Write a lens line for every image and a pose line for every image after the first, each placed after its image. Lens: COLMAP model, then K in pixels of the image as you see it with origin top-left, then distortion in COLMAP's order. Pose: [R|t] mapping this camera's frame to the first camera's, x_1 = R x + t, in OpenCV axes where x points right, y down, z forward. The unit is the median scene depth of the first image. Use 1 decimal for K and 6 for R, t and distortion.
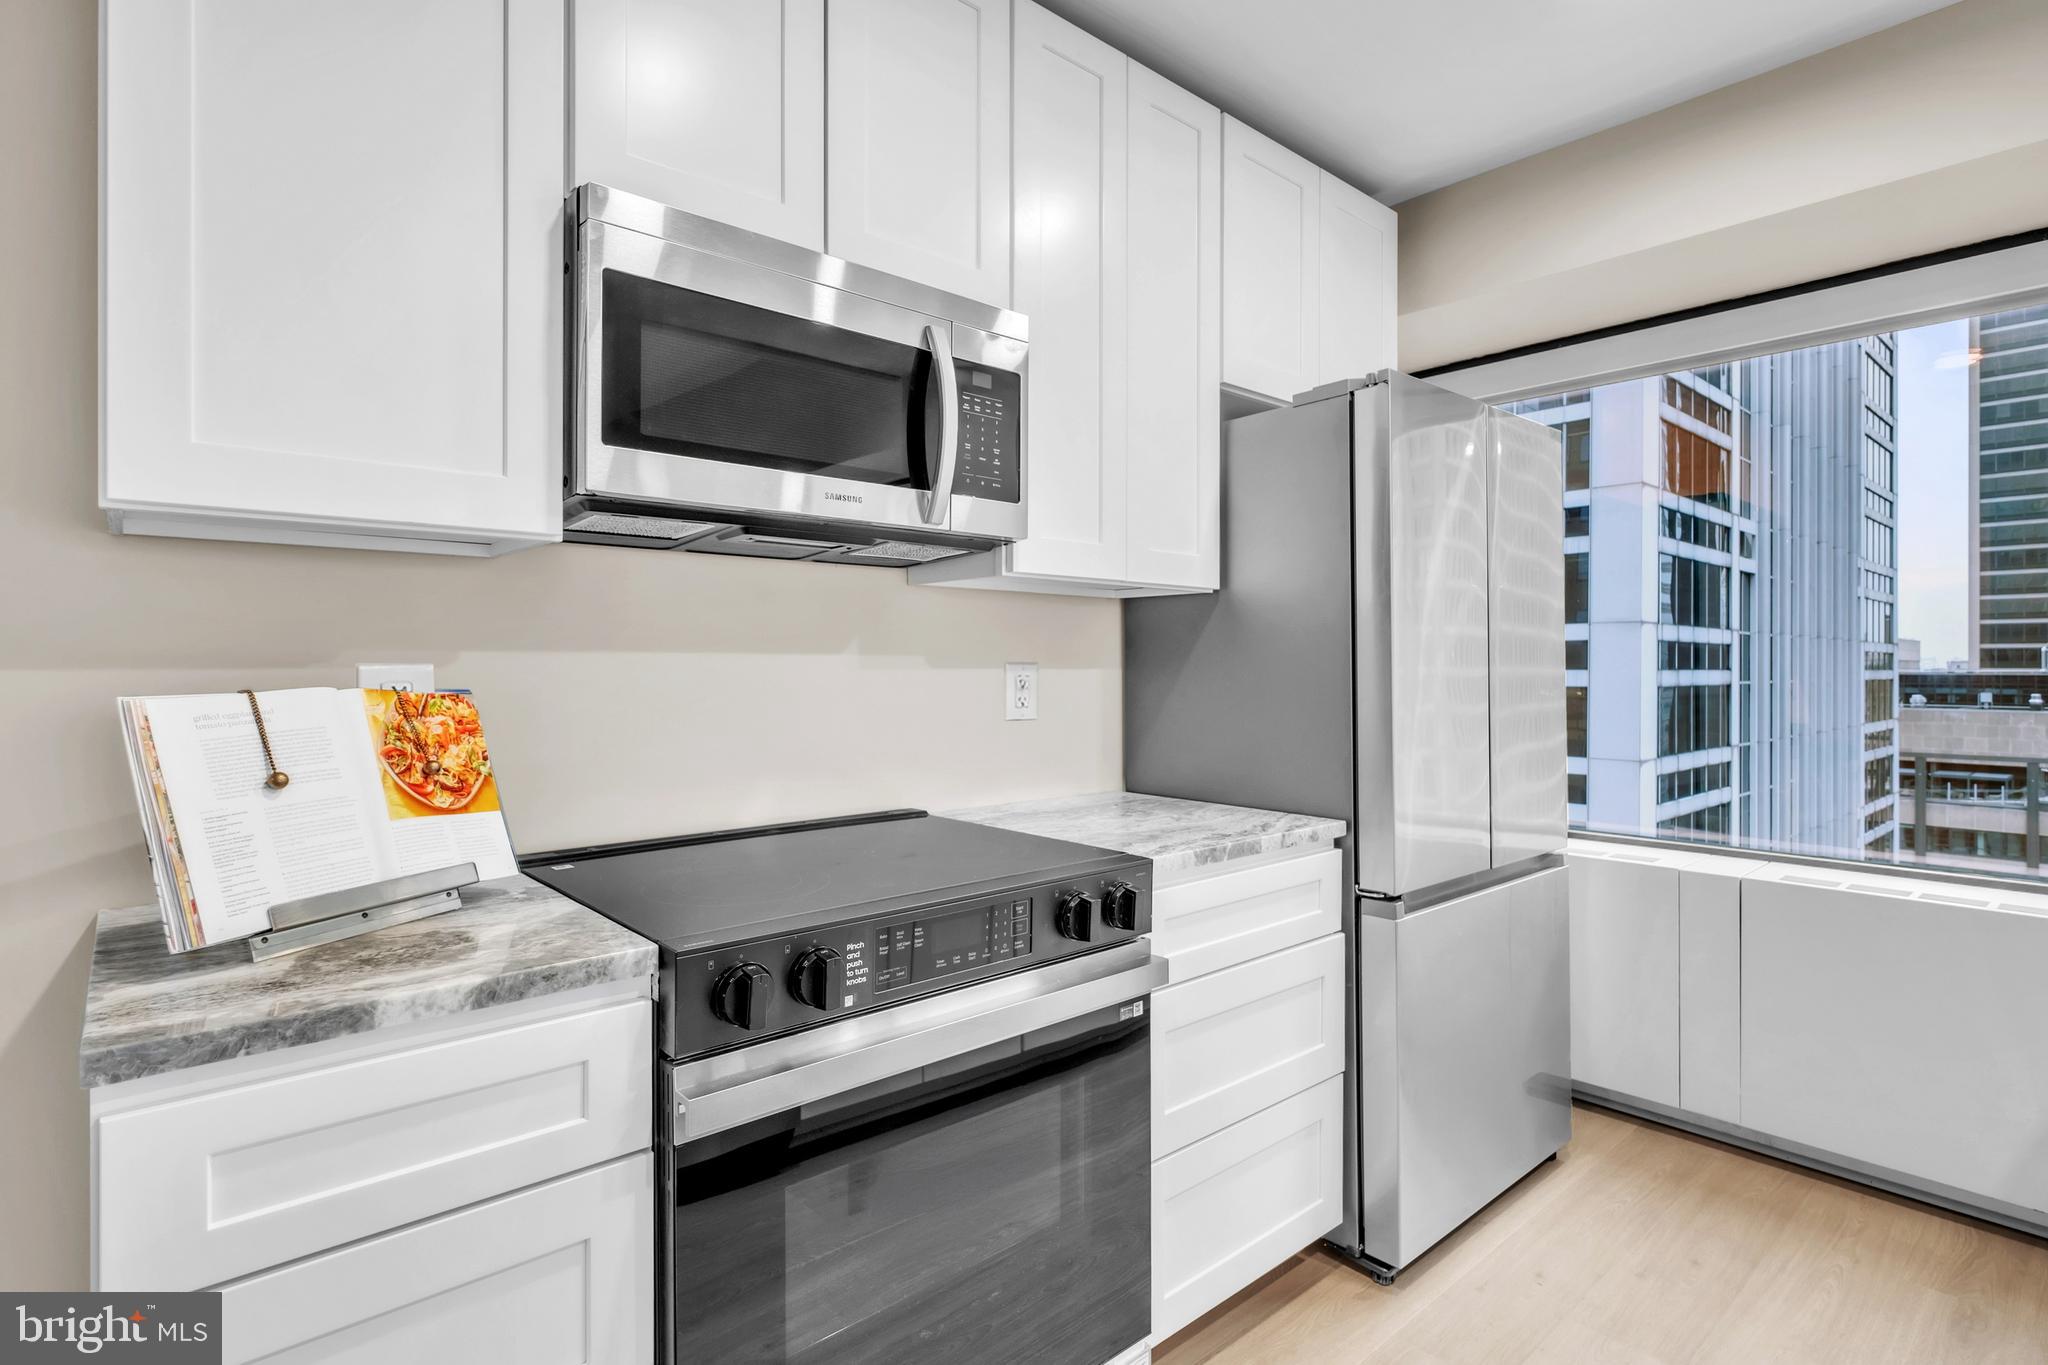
lens RADIAL K [[1027.6, 0, 1028.3], [0, 1027.6, 662.8], [0, 0, 1]] dist [0.001027, 0.000328]
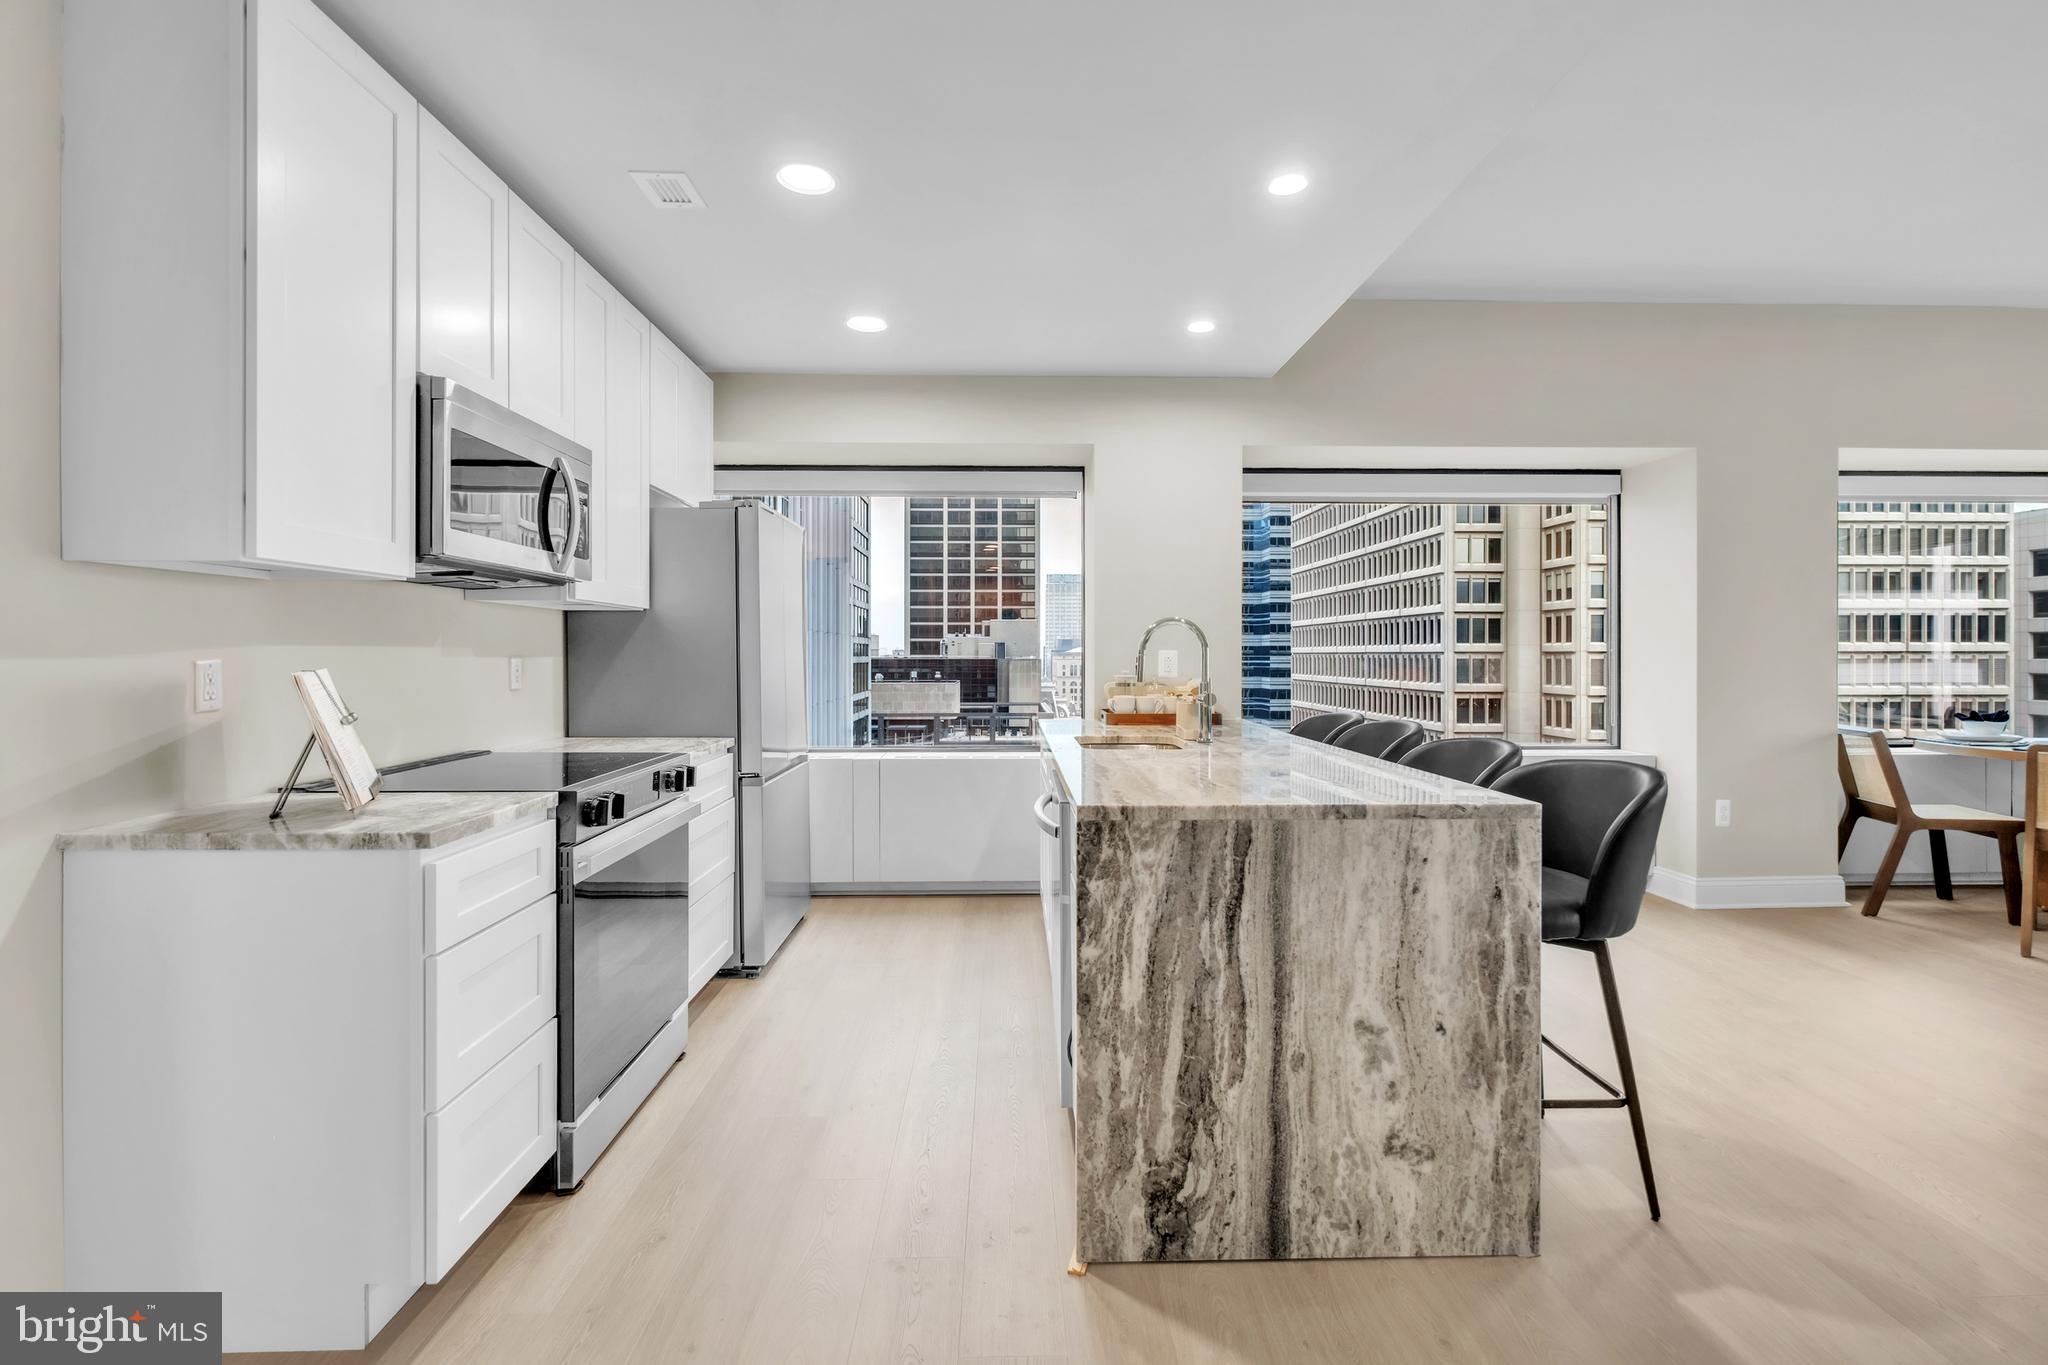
lens RADIAL K [[945.3, 0, 1022.0], [0, 945.3, 670.8], [0, 0, 1]] dist [-0.002680, -0.000561]
pose [[0.648938, -0.014841, 0.760697, -0.517575], [-0.001347, 0.999786, 0.020655, -0.002470], [-0.760840, -0.014429, 0.648779, -0.399402]]
